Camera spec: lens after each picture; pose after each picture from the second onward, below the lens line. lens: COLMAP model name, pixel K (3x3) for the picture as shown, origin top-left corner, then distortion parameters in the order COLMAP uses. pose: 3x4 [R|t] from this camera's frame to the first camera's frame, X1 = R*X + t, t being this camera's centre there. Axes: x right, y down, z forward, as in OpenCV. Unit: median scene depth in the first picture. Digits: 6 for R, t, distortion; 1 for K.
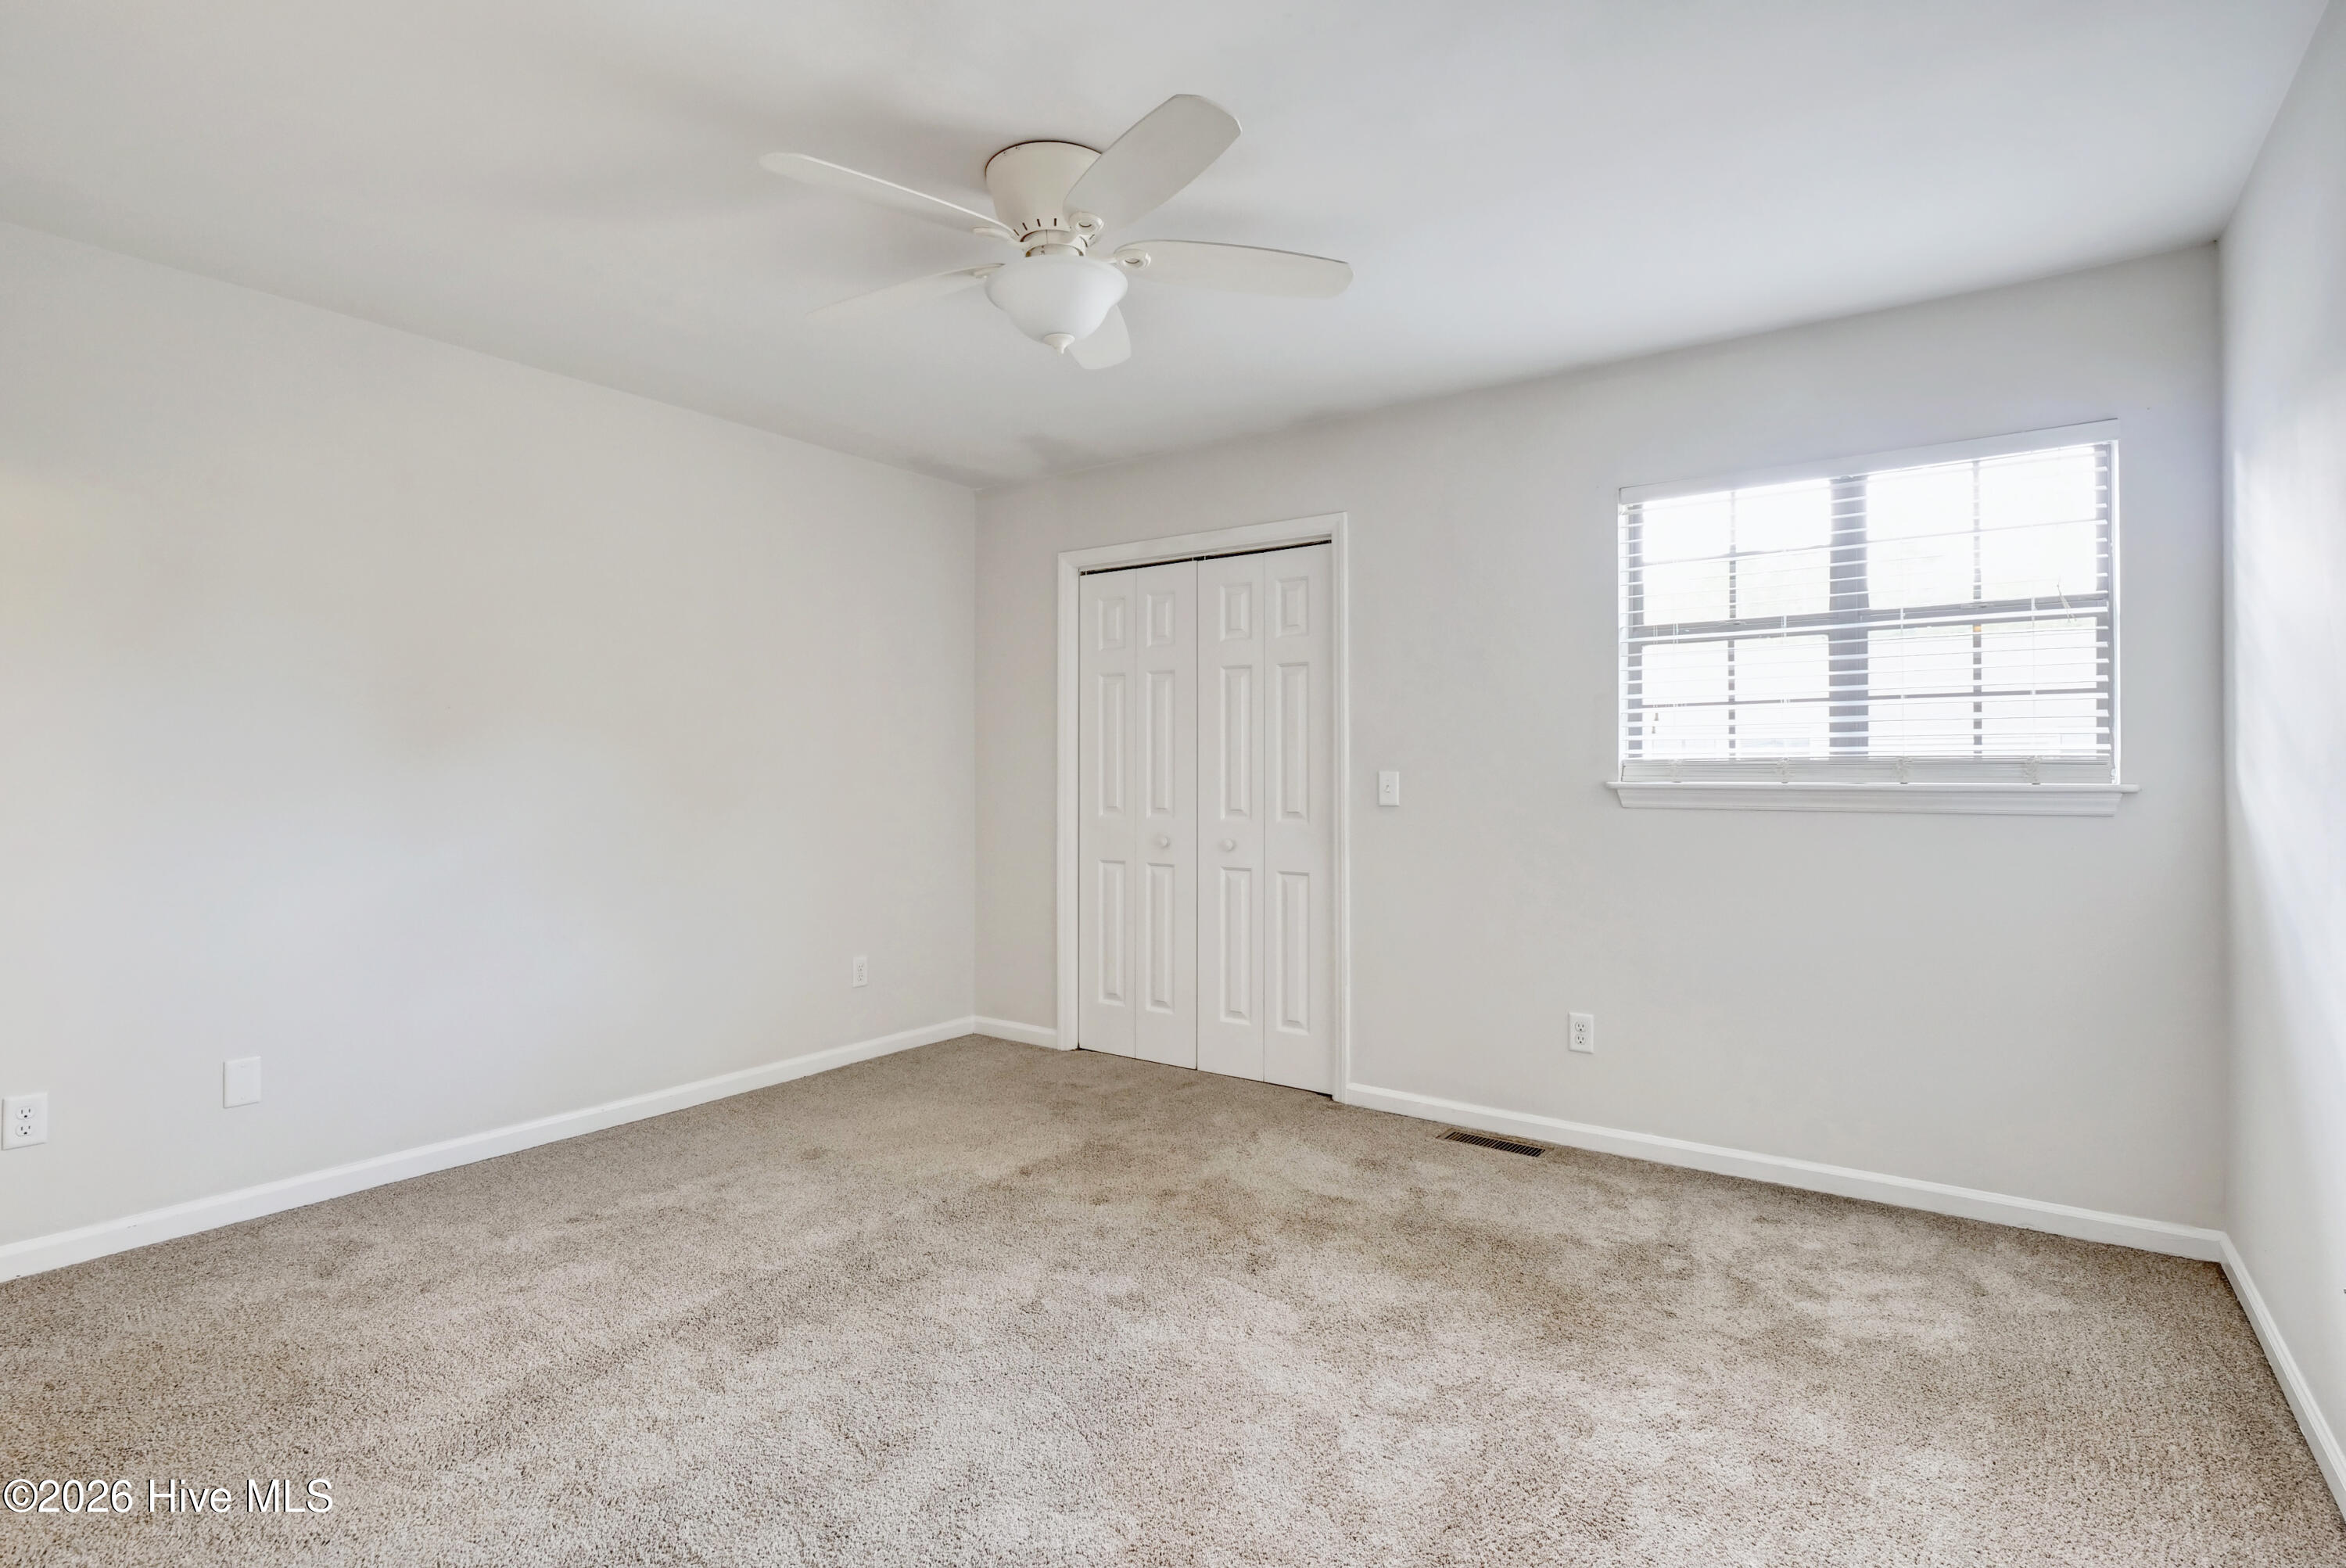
lens RADIAL K [[1133.7, 0, 1163.2], [0, 1133.7, 777.0], [0, 0, 1]] dist [-0.009035, -0.002054]
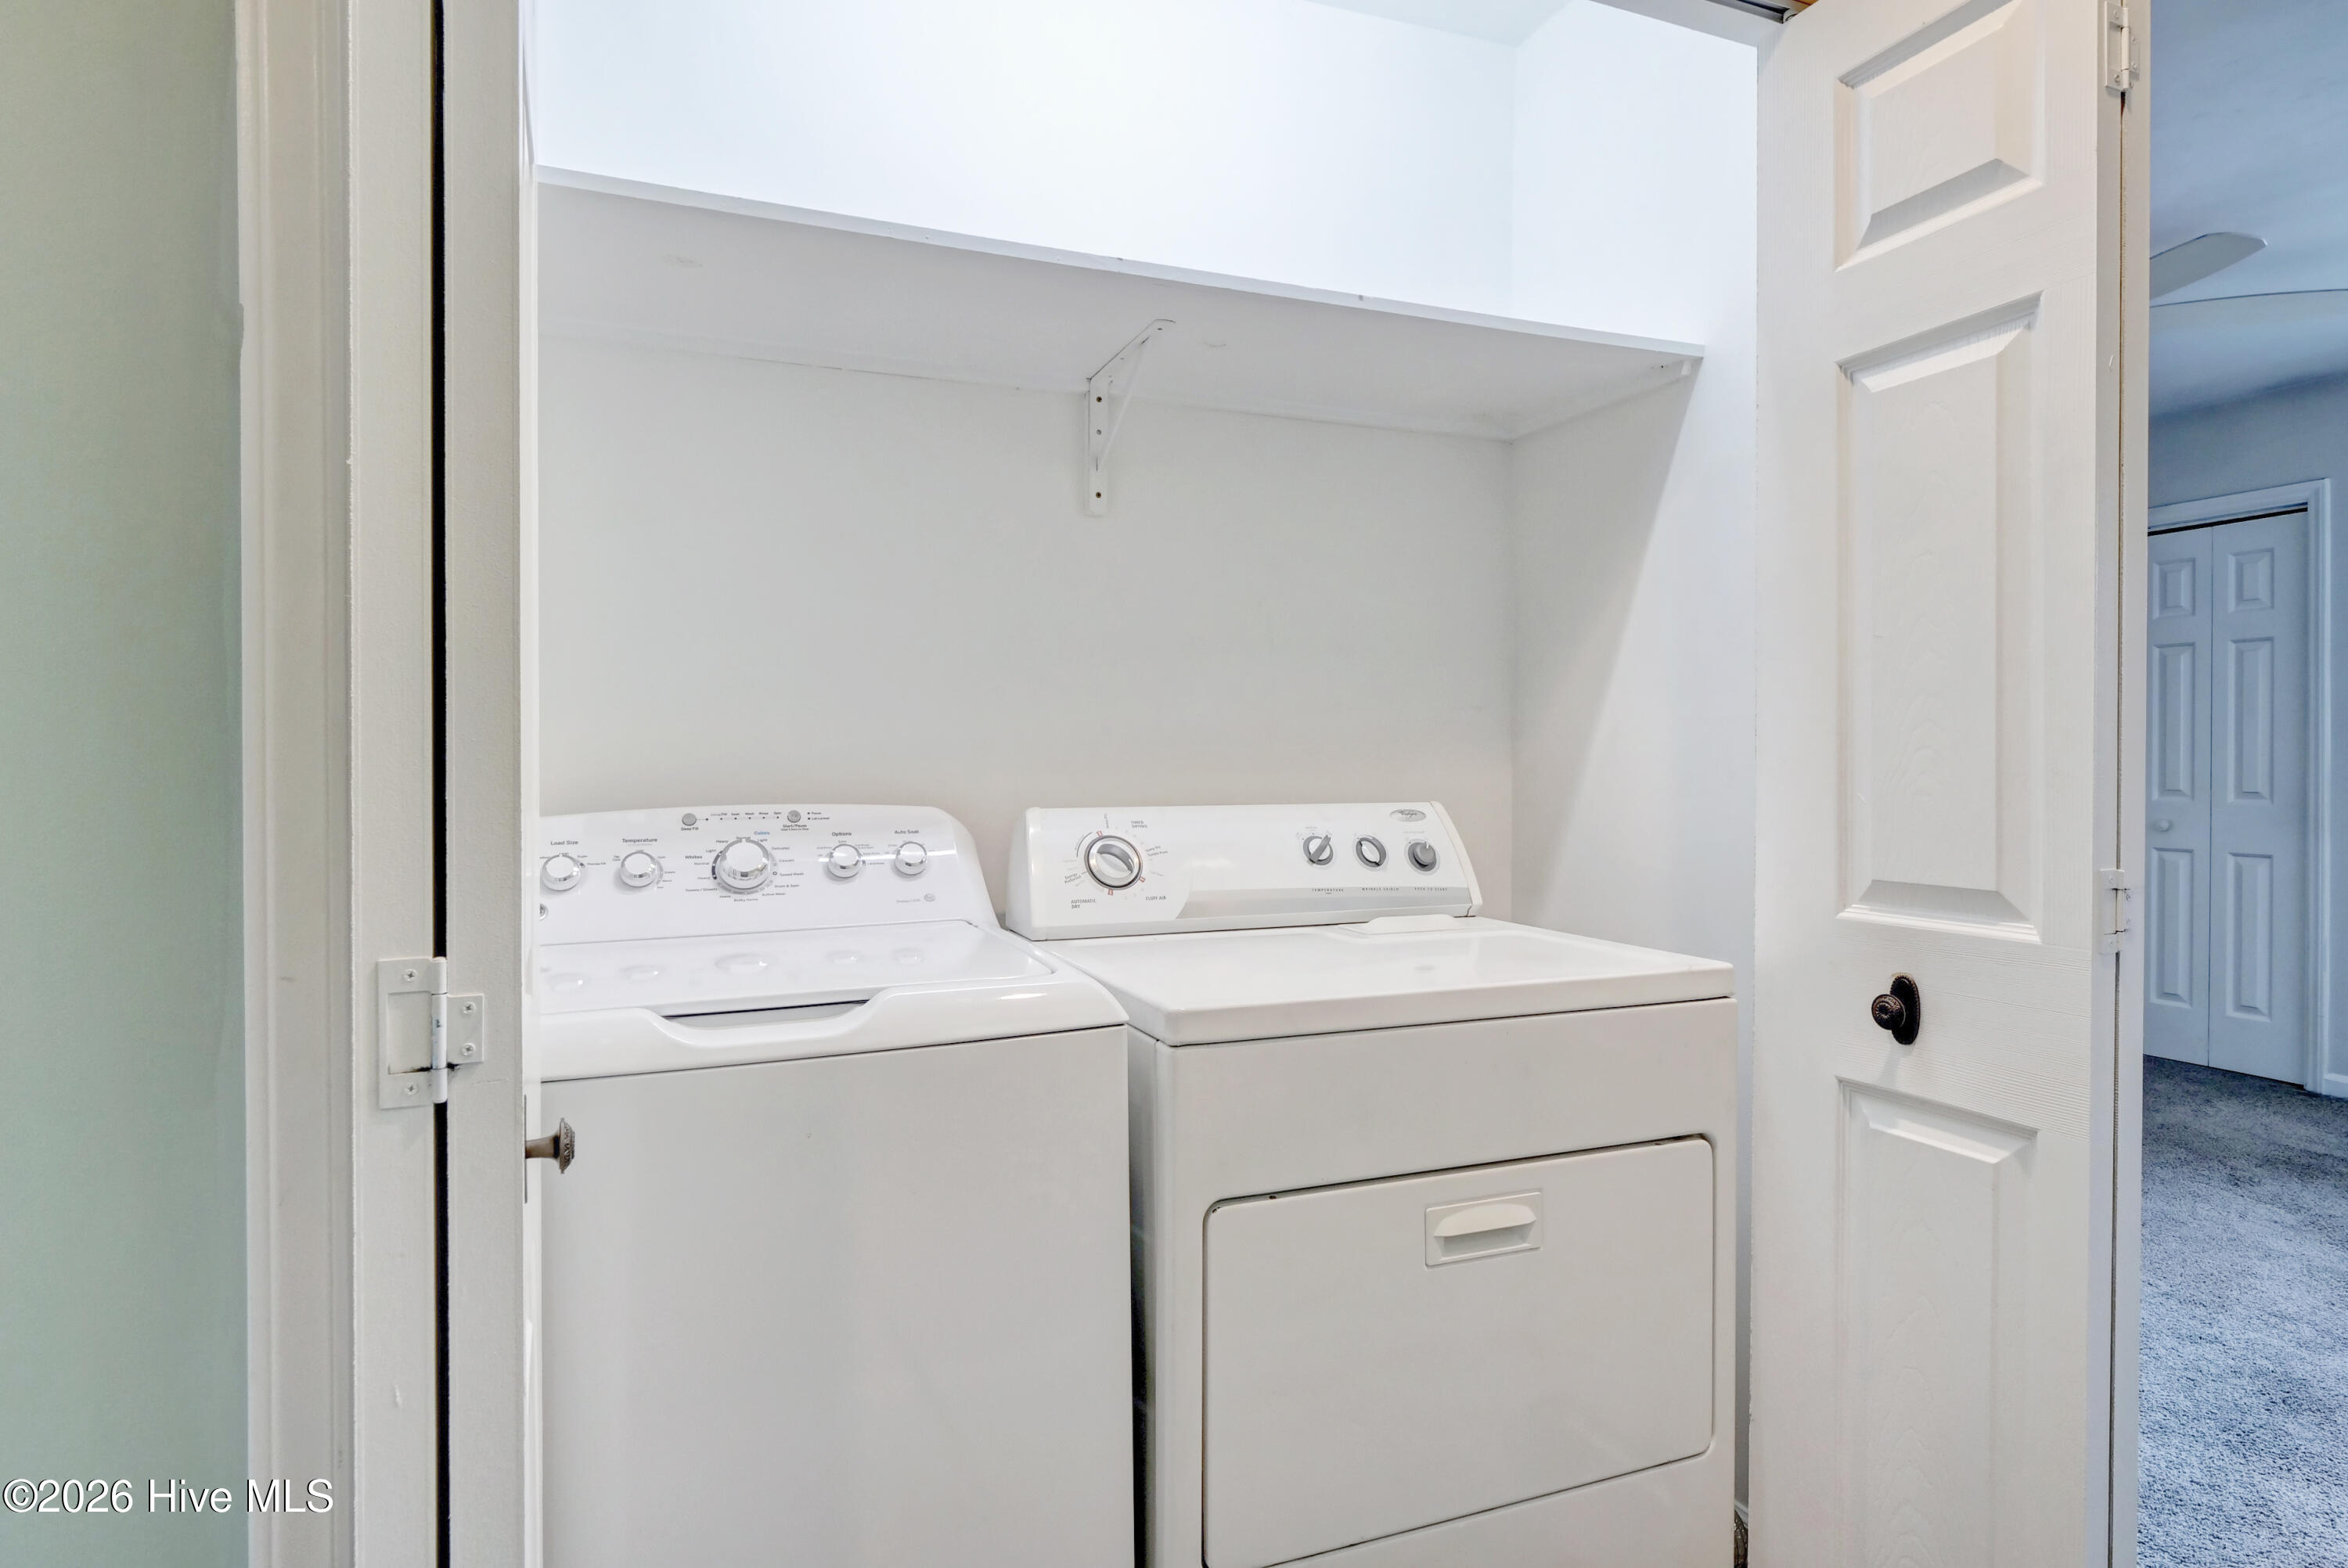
lens RADIAL K [[1212.9, 0, 1168.6], [0, 1212.9, 786.4], [0, 0, 1]] dist [-0.008526, -0.000455]
pose [[0.839647, 0.006751, -0.543090, -0.133515], [0.000949, 0.999903, 0.013896, 0.013942], [0.543131, -0.012183, 0.839560, -0.475645]]
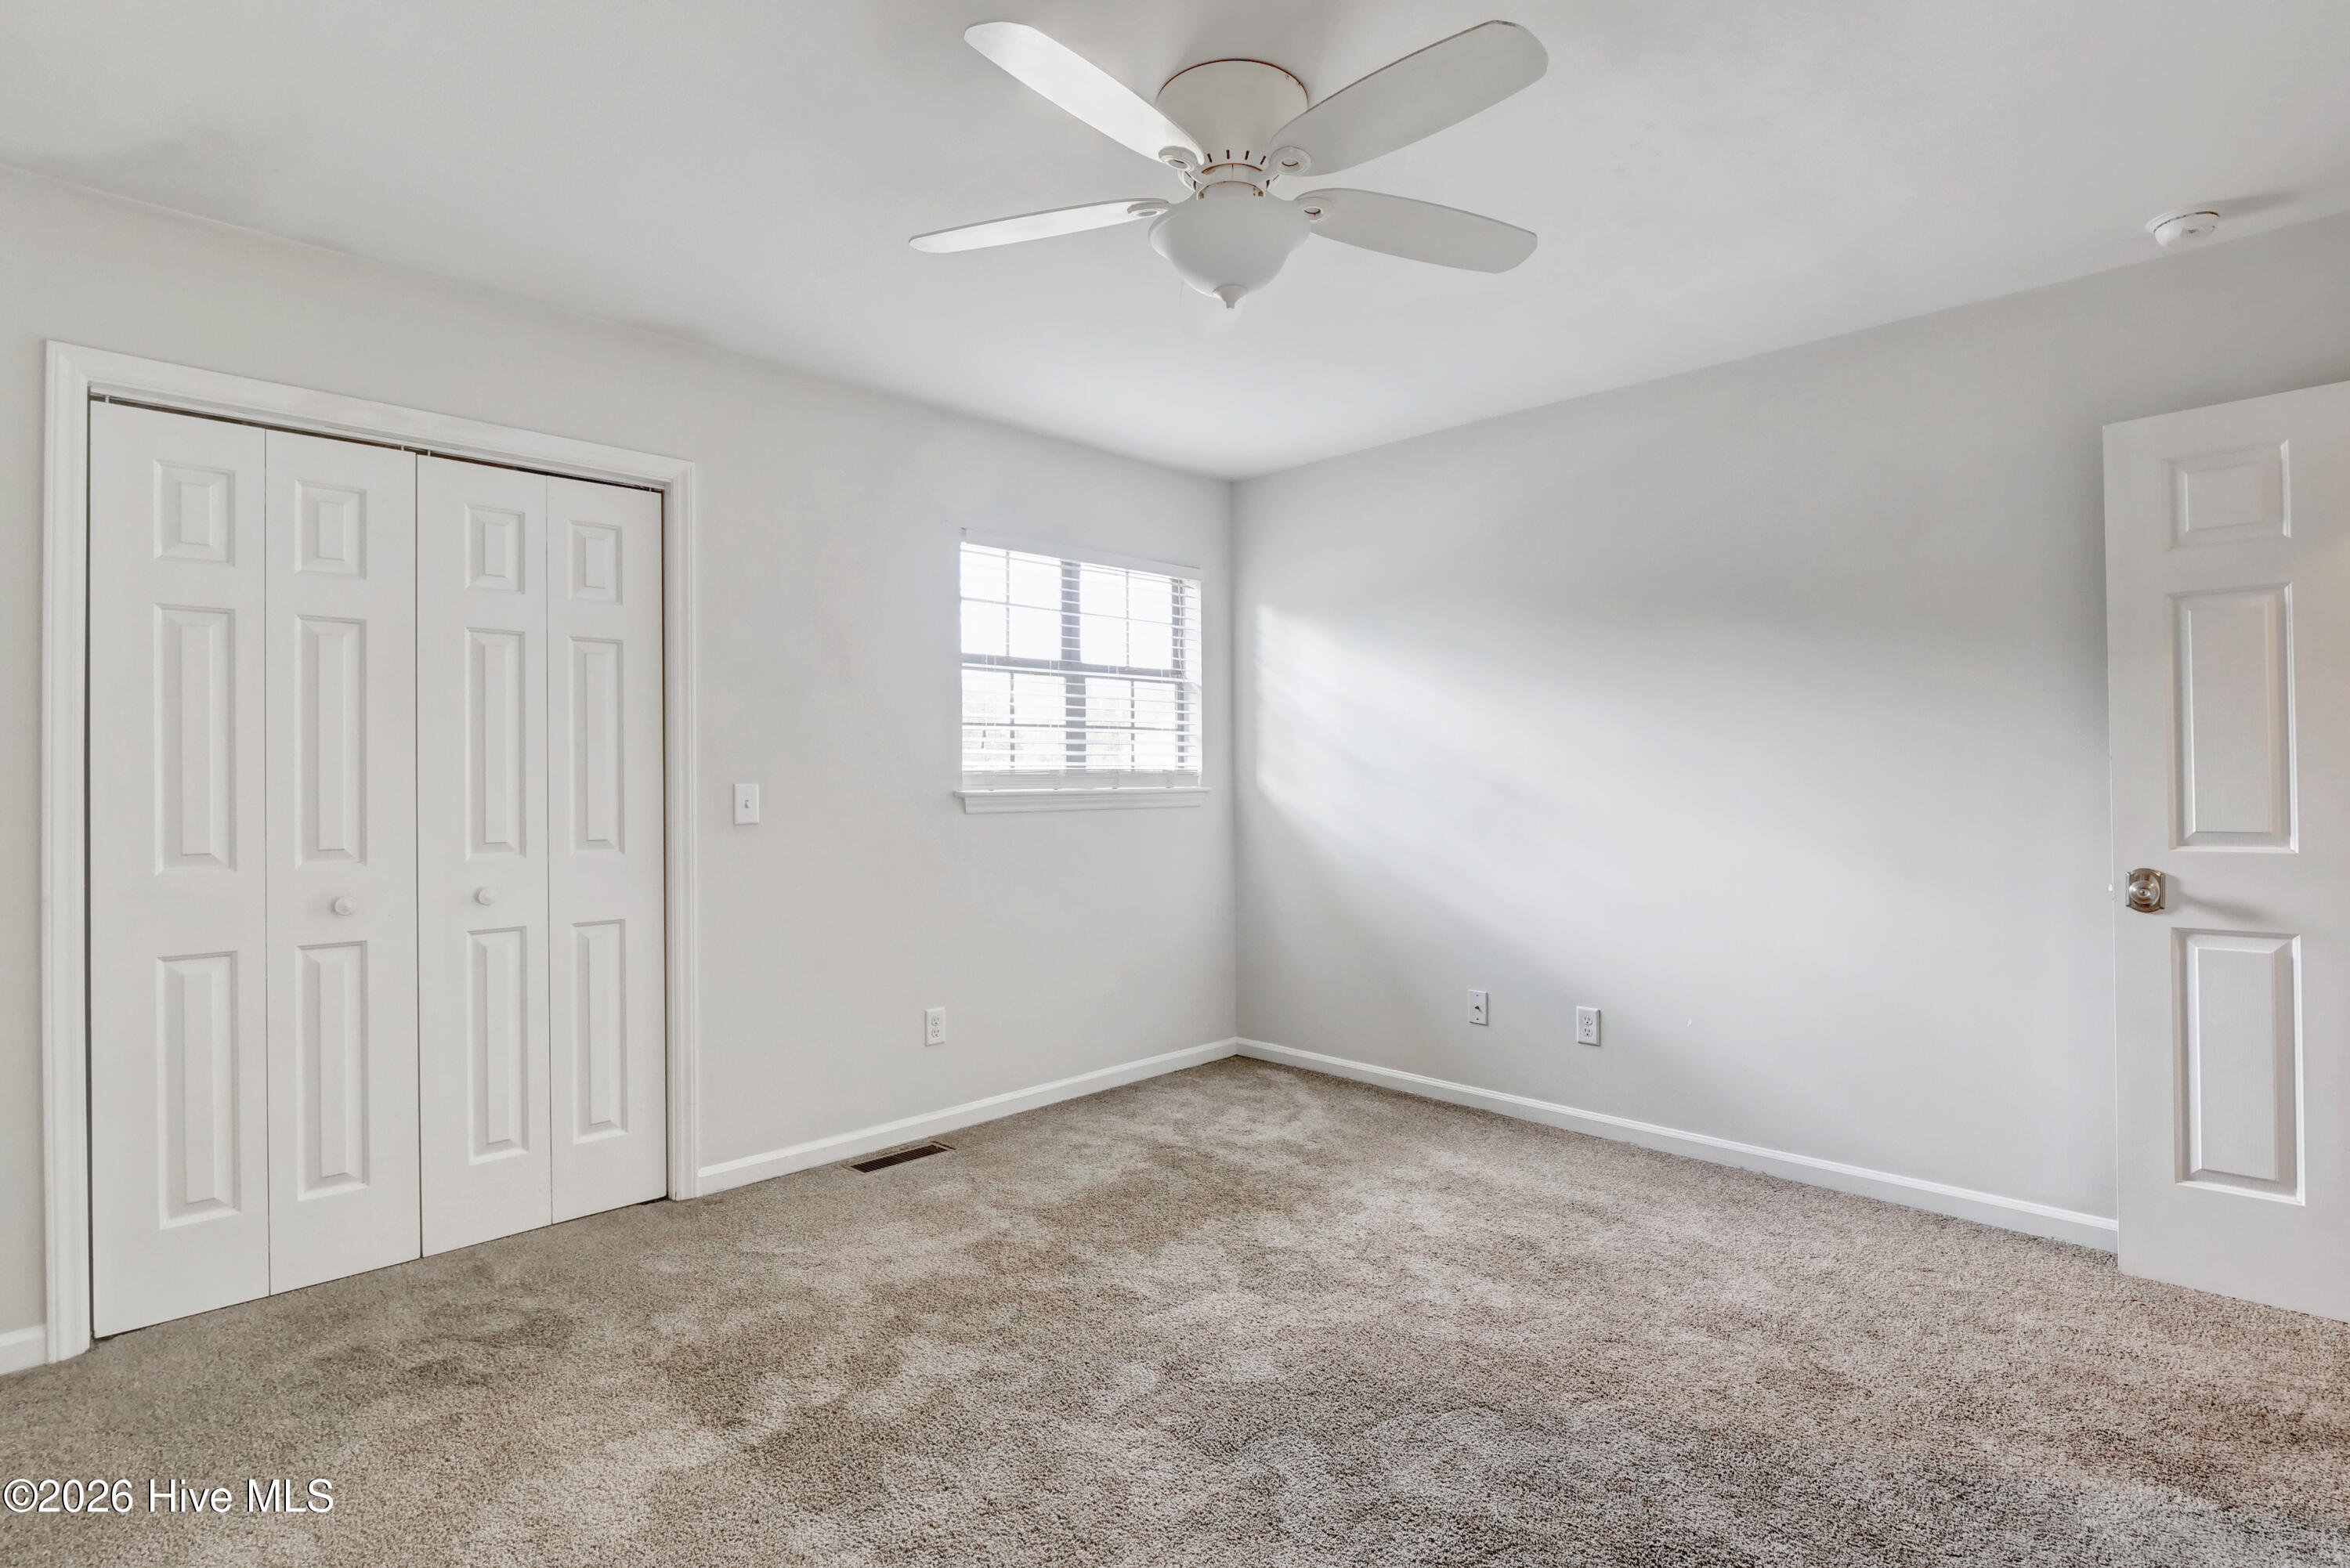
lens RADIAL K [[1135.6, 0, 1167.1], [0, 1135.6, 777.4], [0, 0, 1]] dist [-0.009035, -0.002054]
pose [[0.173613, -0.001938, 0.984812, -0.704744], [0.011145, 0.999938, 0.000003, -0.007145], [-0.984751, 0.010976, 0.173624, 0.651000]]
